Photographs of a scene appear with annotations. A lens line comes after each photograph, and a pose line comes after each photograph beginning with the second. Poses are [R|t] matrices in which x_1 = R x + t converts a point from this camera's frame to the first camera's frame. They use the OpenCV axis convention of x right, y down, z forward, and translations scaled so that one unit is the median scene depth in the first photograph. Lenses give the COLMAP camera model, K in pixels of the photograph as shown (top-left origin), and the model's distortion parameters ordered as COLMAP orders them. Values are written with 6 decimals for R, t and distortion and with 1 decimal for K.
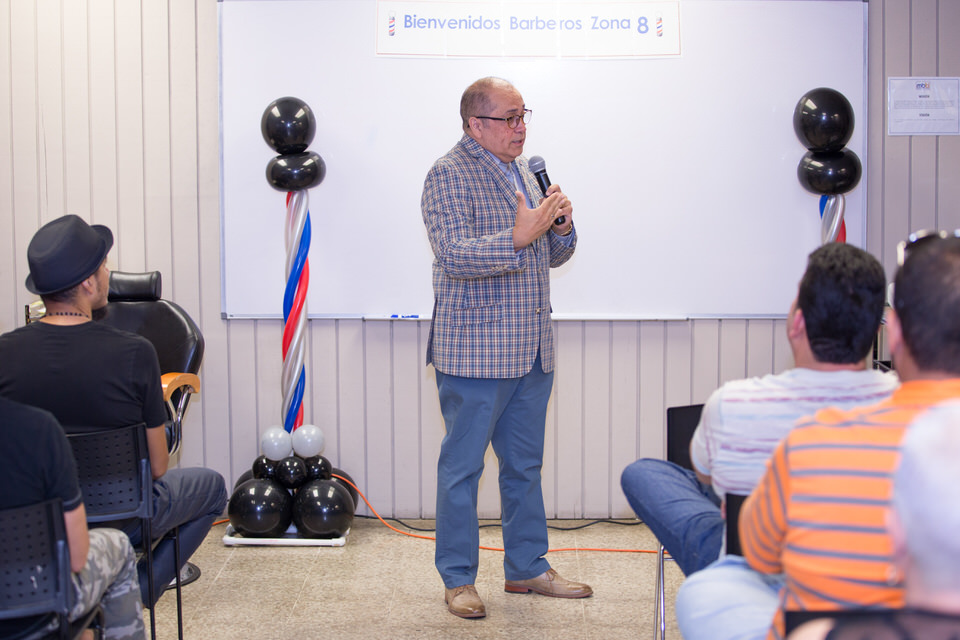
lens RADIAL K [[2017.5, 0, 523.2], [0, 2017.5, 316.0], [0, 0, 1]] dist [-0.302413, 0.000000]
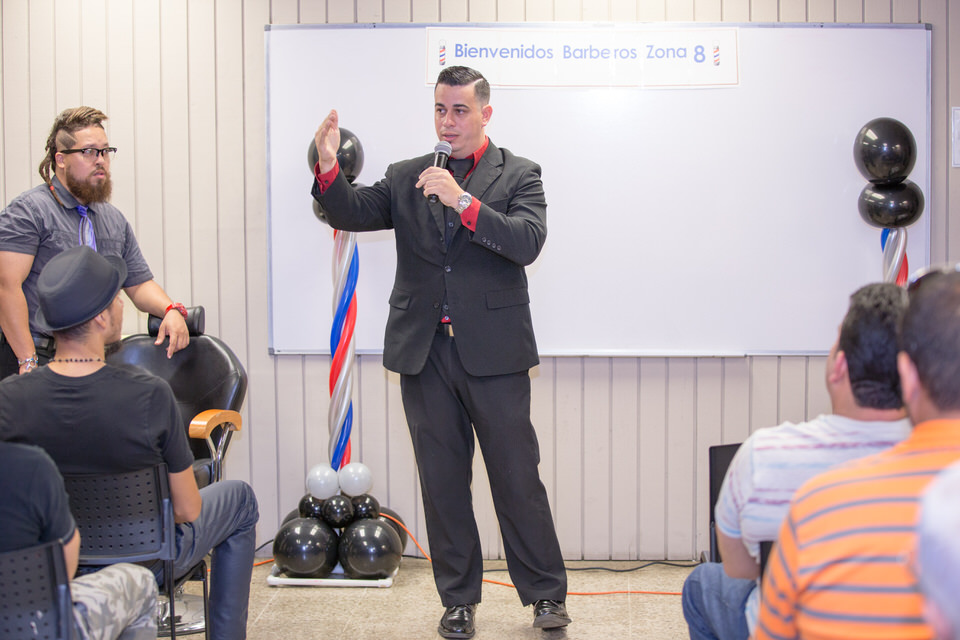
lens RADIAL K [[2017.5, 0, 517.1], [0, 2017.5, 314.8], [0, 0, 1]] dist [-0.302413, 0.000000]
pose [[0.998695, 0.002092, -0.051022, 0.021302], [-0.002938, 0.999859, -0.016511, -0.002009], [0.050980, 0.016639, 0.998561, 0.025618]]
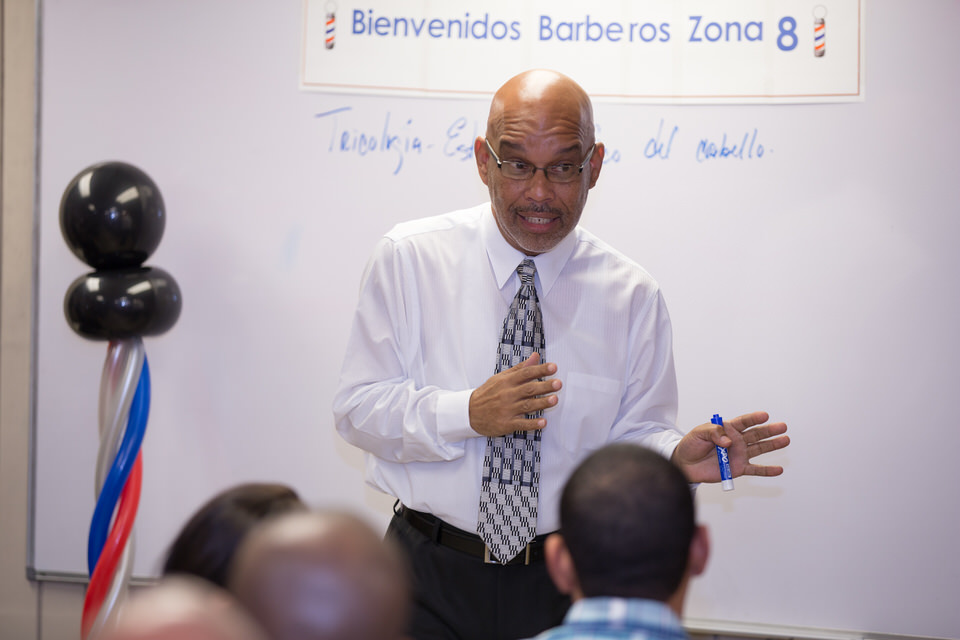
lens RADIAL K [[4153.6, 0, 469.6], [0, 4153.6, 324.7], [0, 0, 1]] dist [0.495110, 0.000000]
pose [[0.905074, 0.040730, -0.423299, 0.428864], [-0.073592, 0.995386, -0.061575, -0.005939], [0.418838, 0.086882, 0.903895, 0.051841]]
